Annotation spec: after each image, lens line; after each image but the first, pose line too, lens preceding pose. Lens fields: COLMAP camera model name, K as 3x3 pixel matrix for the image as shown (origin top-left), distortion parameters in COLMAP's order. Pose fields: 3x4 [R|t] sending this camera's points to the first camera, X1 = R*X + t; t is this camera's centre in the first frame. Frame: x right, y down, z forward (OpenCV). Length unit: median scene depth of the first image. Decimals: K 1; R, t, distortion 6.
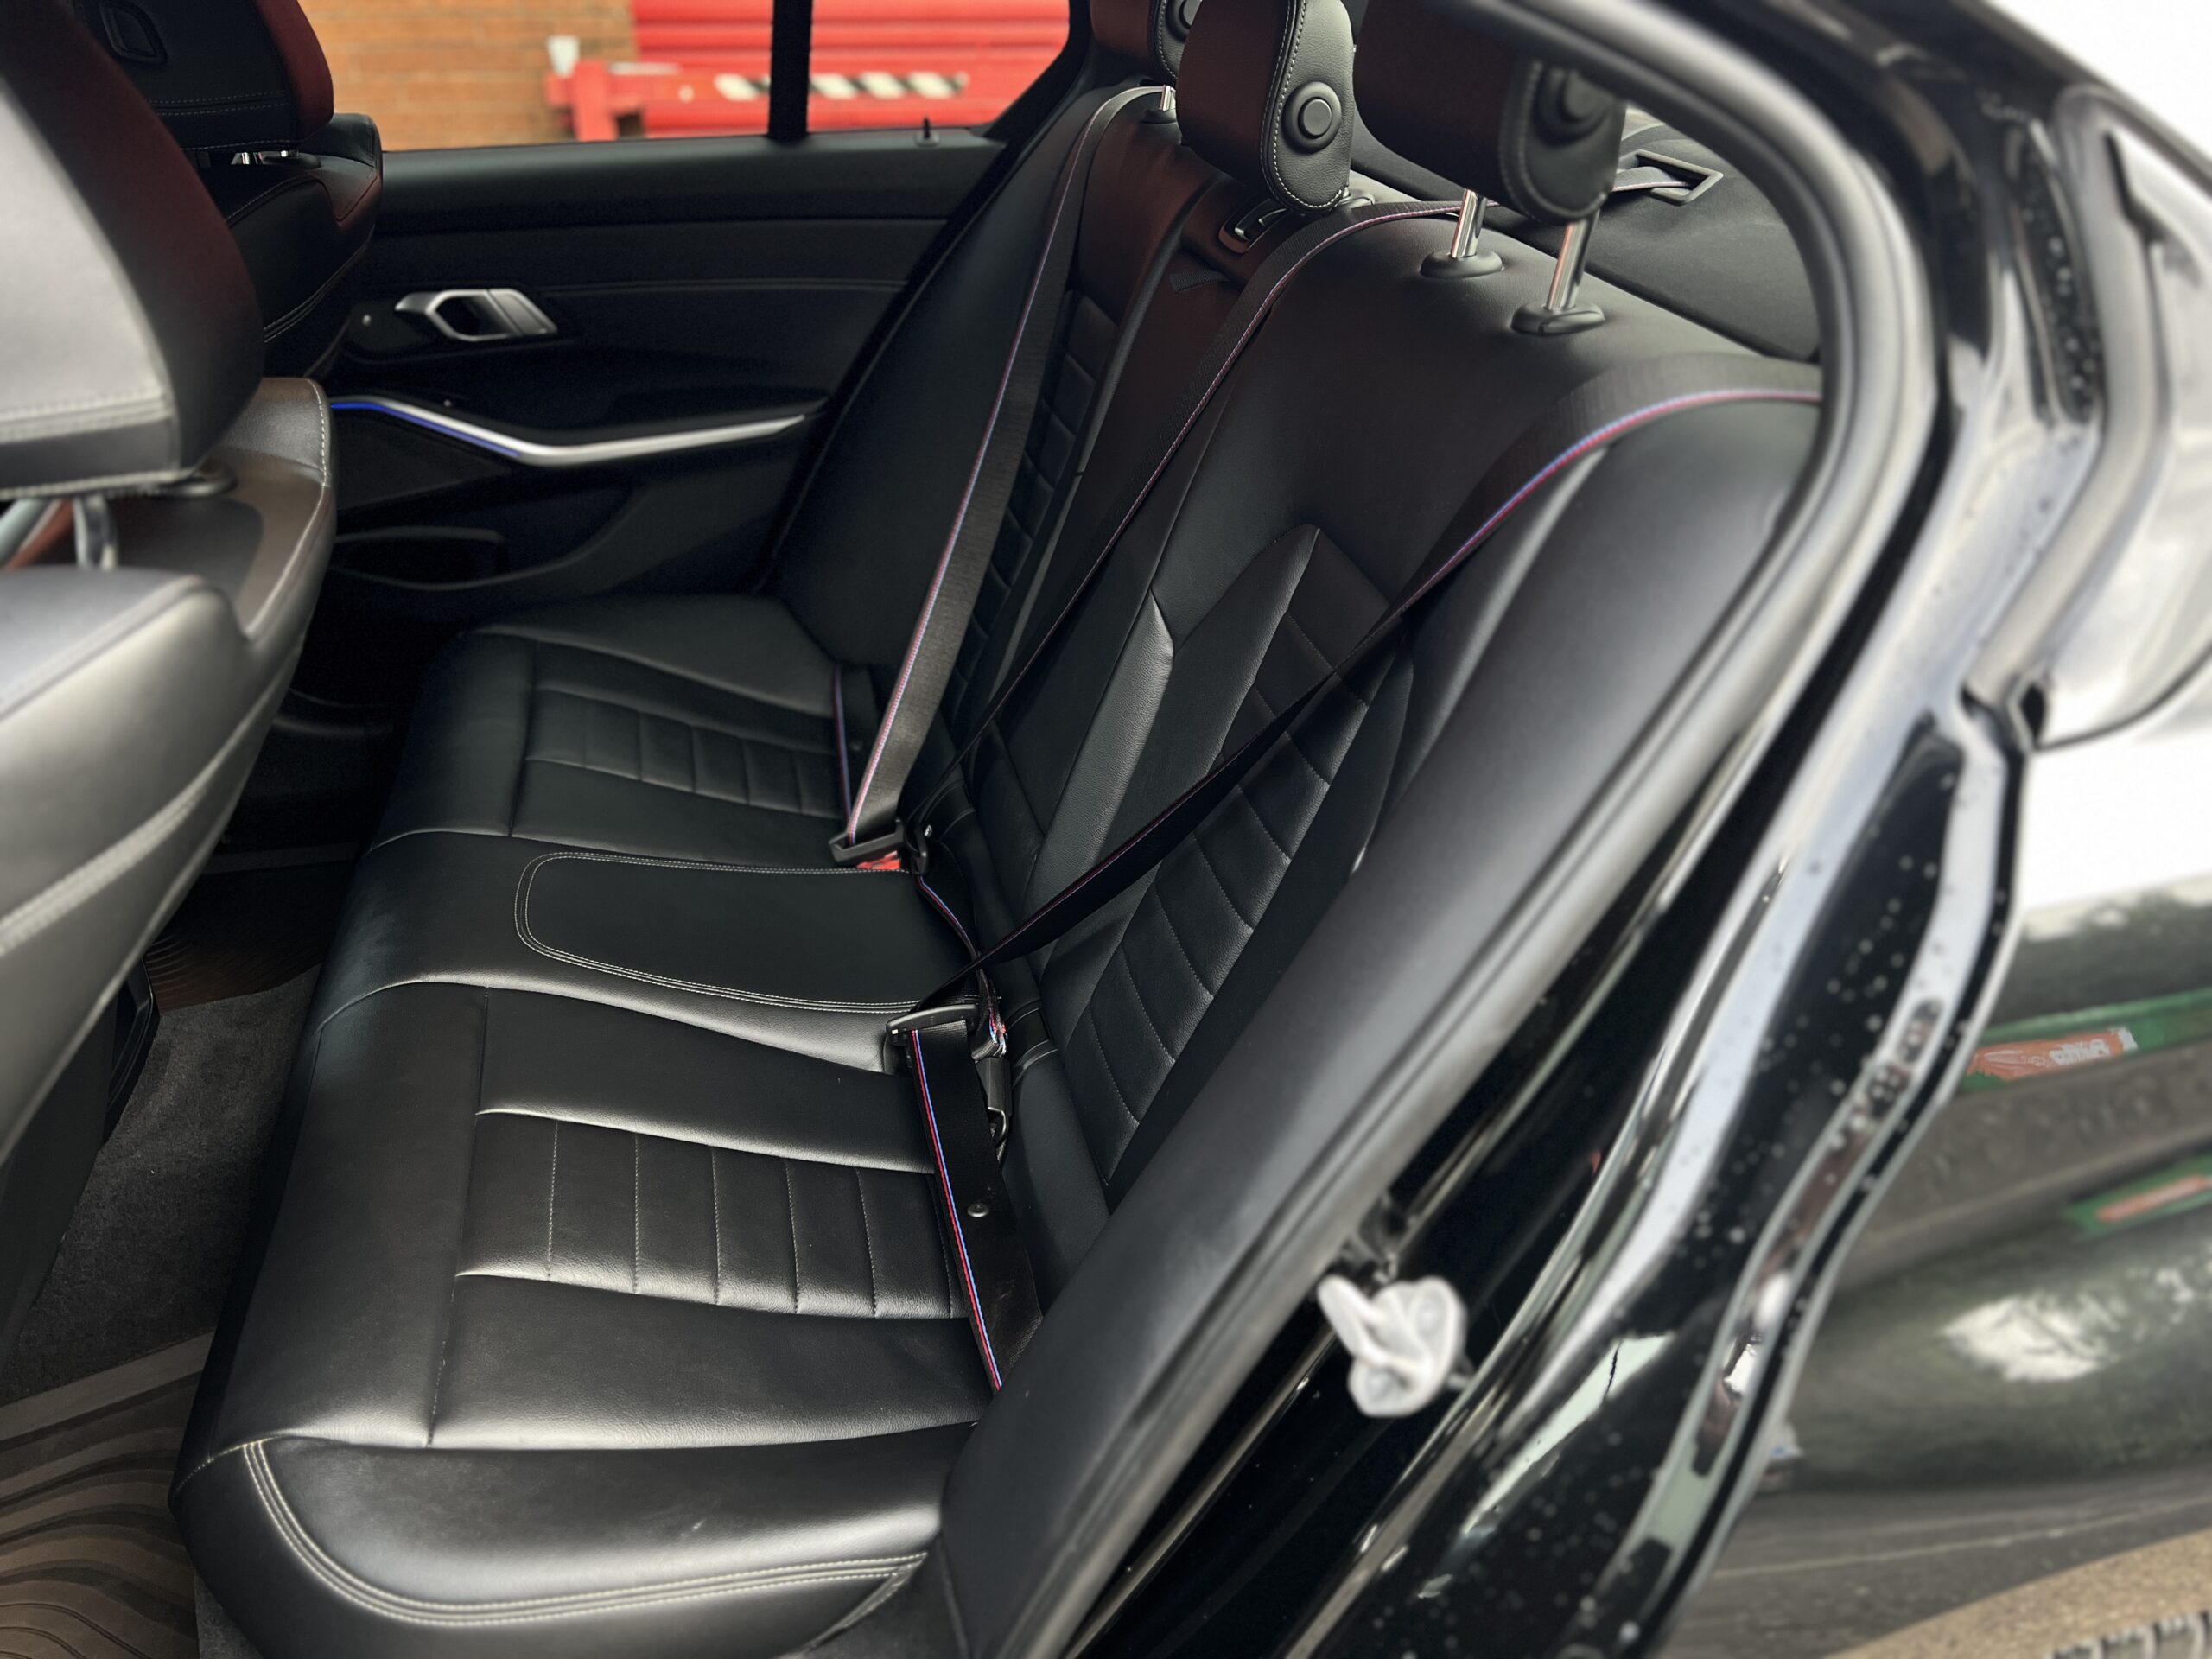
lens RADIAL K [[1656.0, 0, 1110.4], [0, 1656.0, 835.6], [0, 0, 1]] dist [0.108209, -0.185137]
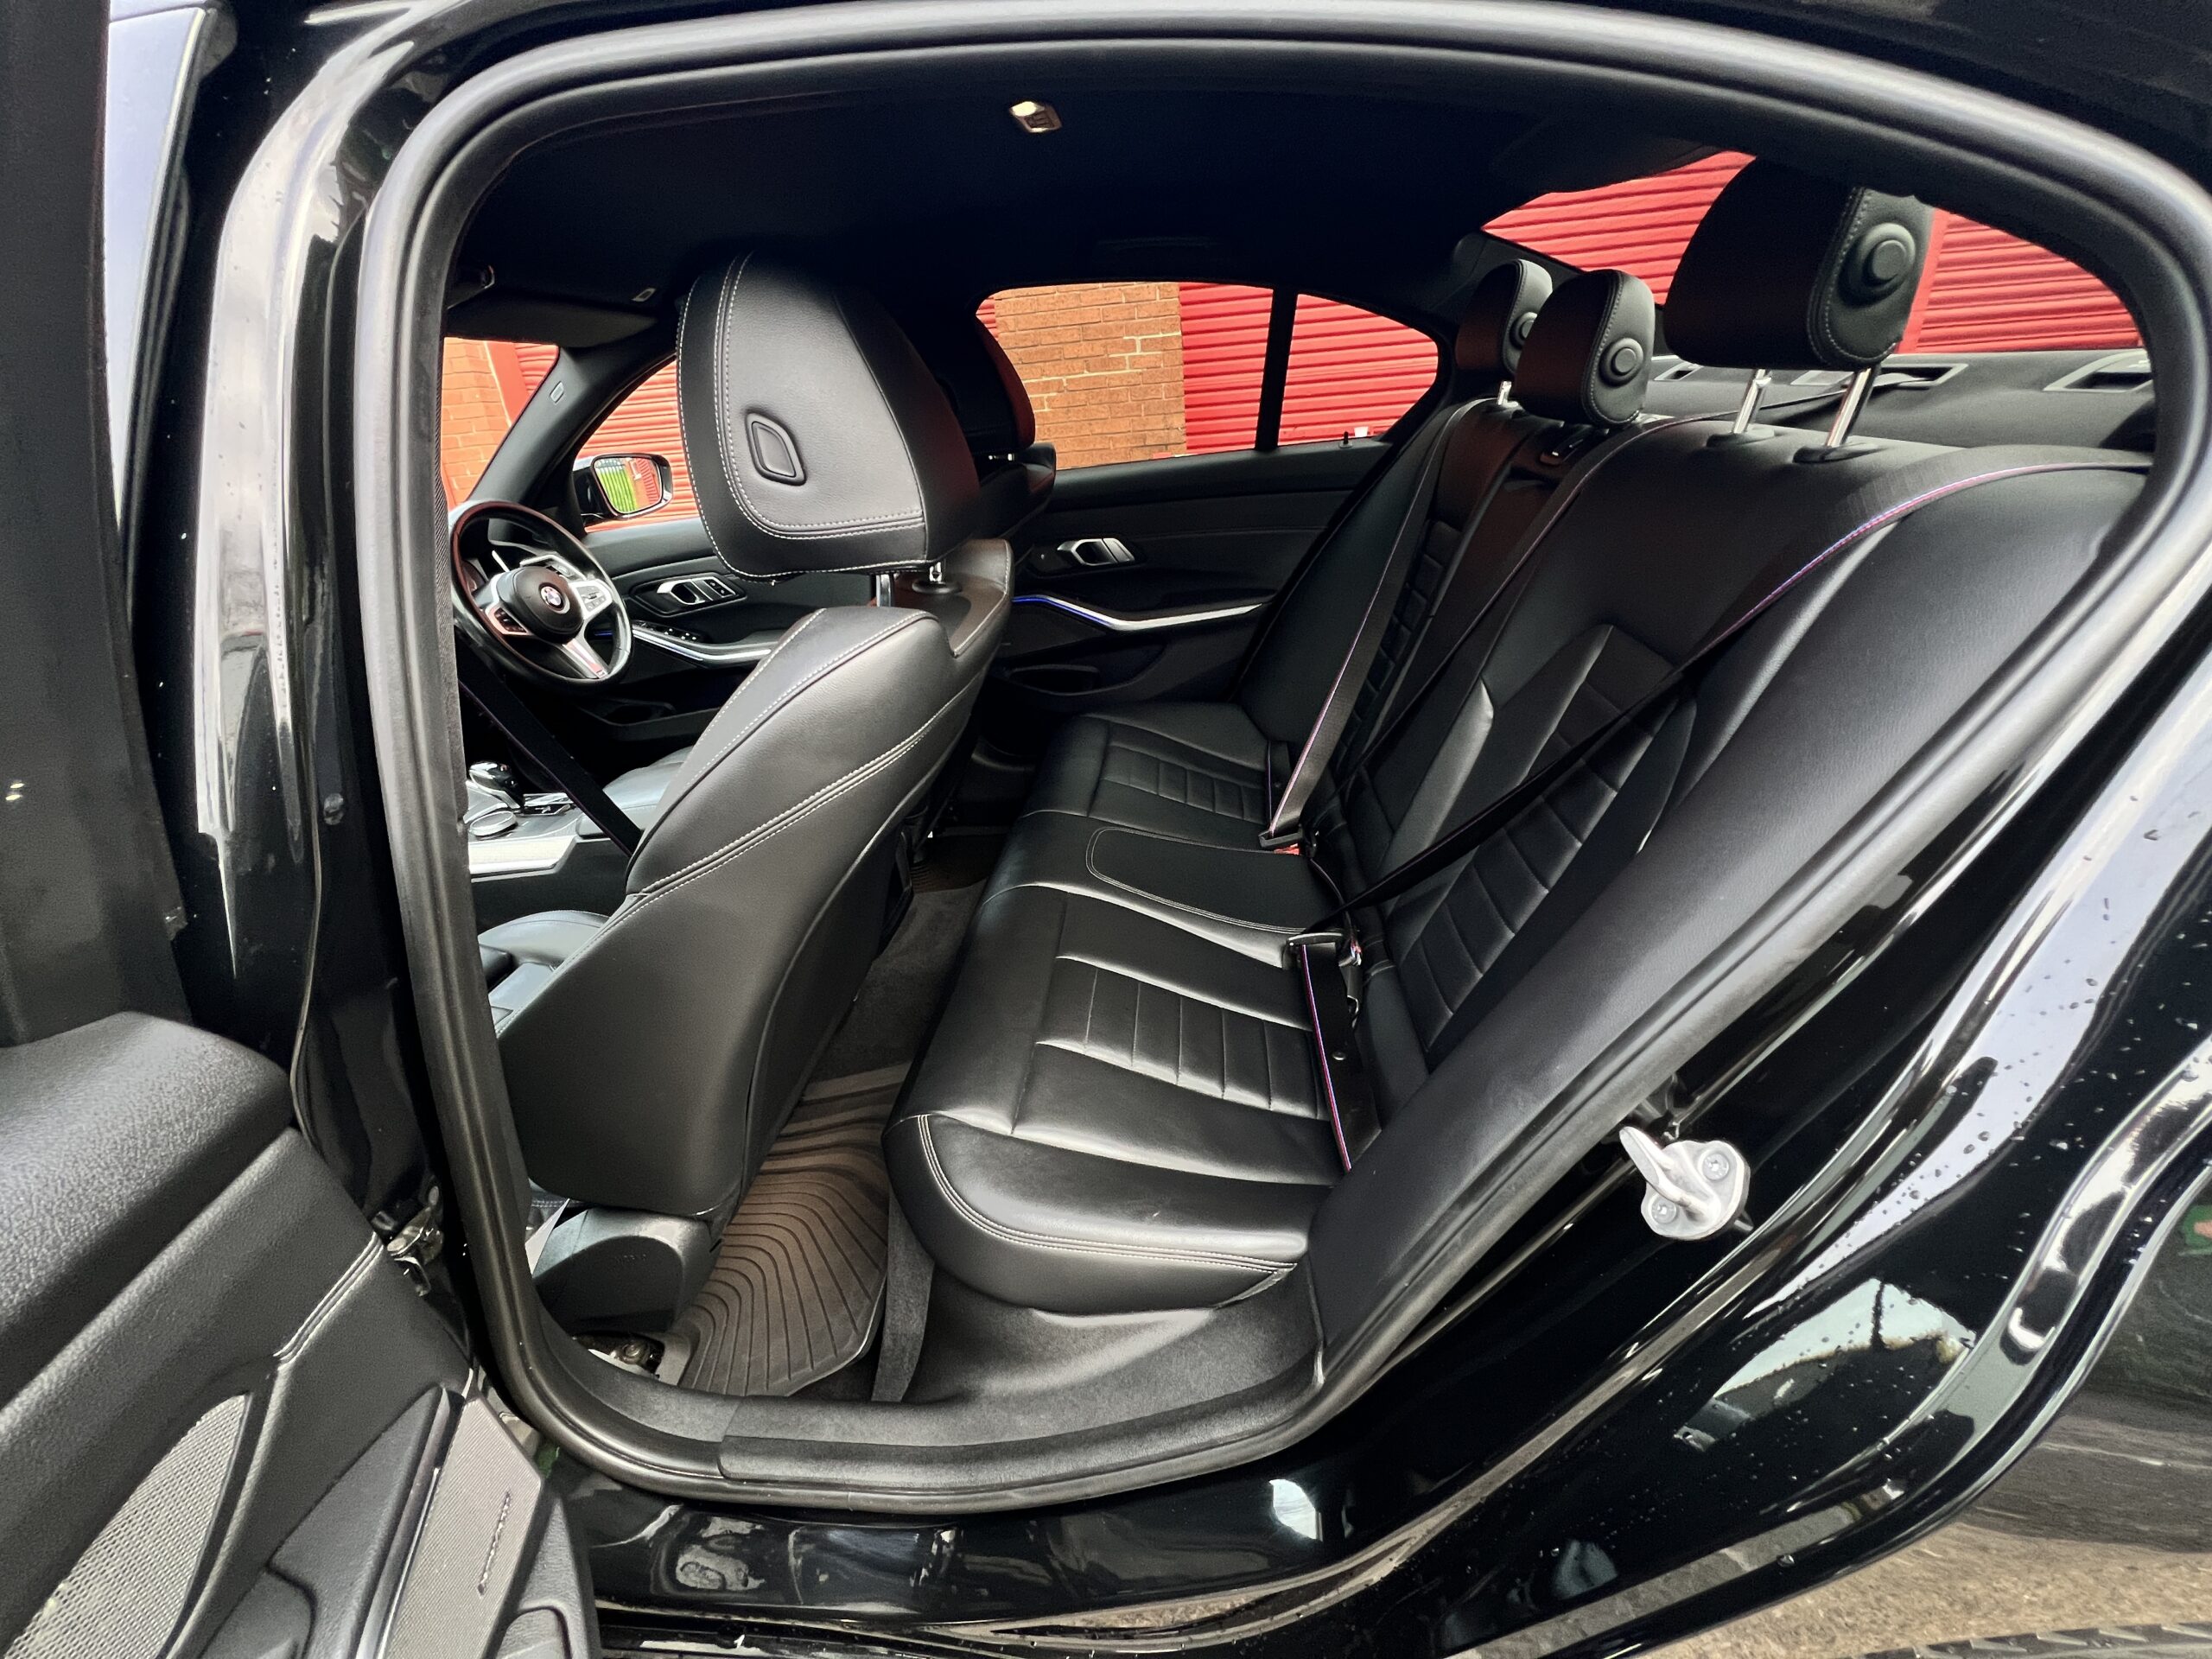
lens RADIAL K [[882.4, 0, 1101.9], [0, 882.4, 823.7], [0, 0, 1]] dist [0.000148, -0.000056]
pose [[0.941493, 0.066580, -0.330392, -0.027563], [-0.083149, 0.995877, -0.036255, 0.050198], [0.326616, 0.061605, 0.943147, 0.110773]]
